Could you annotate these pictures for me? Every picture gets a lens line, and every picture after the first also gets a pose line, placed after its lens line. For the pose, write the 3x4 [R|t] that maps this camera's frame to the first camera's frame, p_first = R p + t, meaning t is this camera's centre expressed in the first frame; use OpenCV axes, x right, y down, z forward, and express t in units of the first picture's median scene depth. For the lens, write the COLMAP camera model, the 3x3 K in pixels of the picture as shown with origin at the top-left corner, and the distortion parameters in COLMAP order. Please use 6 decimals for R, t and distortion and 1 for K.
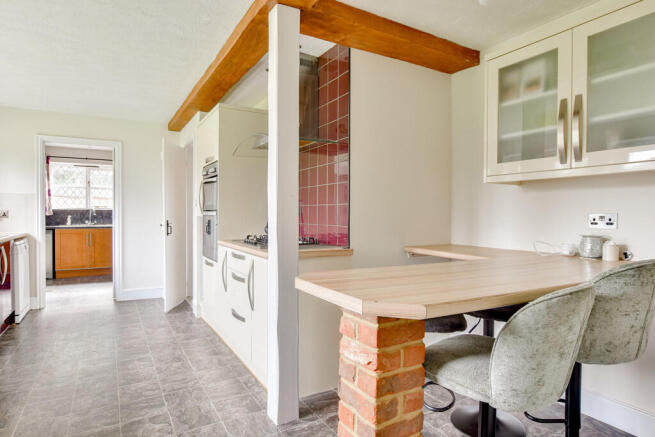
lens RADIAL K [[377.3, 0, 341.9], [0, 377.3, 220.0], [0, 0, 1]] dist [-0.021612, -0.000239]
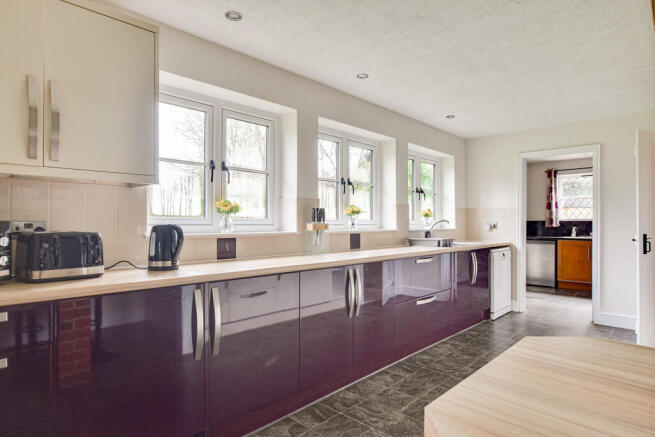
lens RADIAL K [[377.3, 0, 329.2], [0, 377.3, 222.3], [0, 0, 1]] dist [-0.021612, -0.000239]
pose [[0.249020, -0.006734, -0.968475, 0.080228], [-0.015830, 0.999814, -0.011022, -0.002821], [0.968369, 0.018076, 0.248867, 0.126484]]
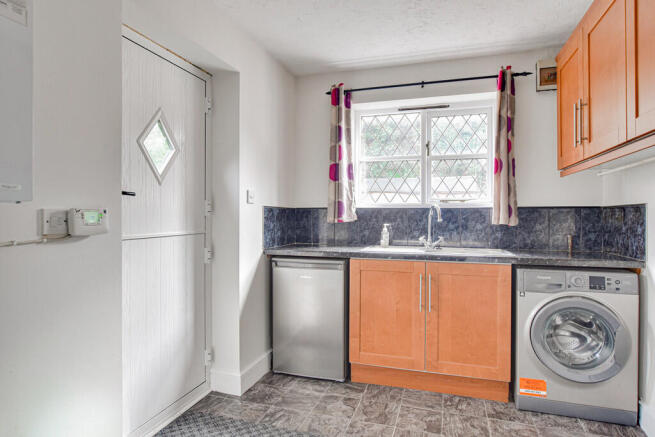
lens RADIAL K [[377.3, 0, 328.0], [0, 377.3, 215.8], [0, 0, 1]] dist [-0.021612, -0.000239]
pose [[0.648999, -0.002162, -0.760786, -0.488990], [-0.011303, 0.999858, -0.012484, -0.014250], [0.760705, 0.016702, 0.648882, 0.731726]]
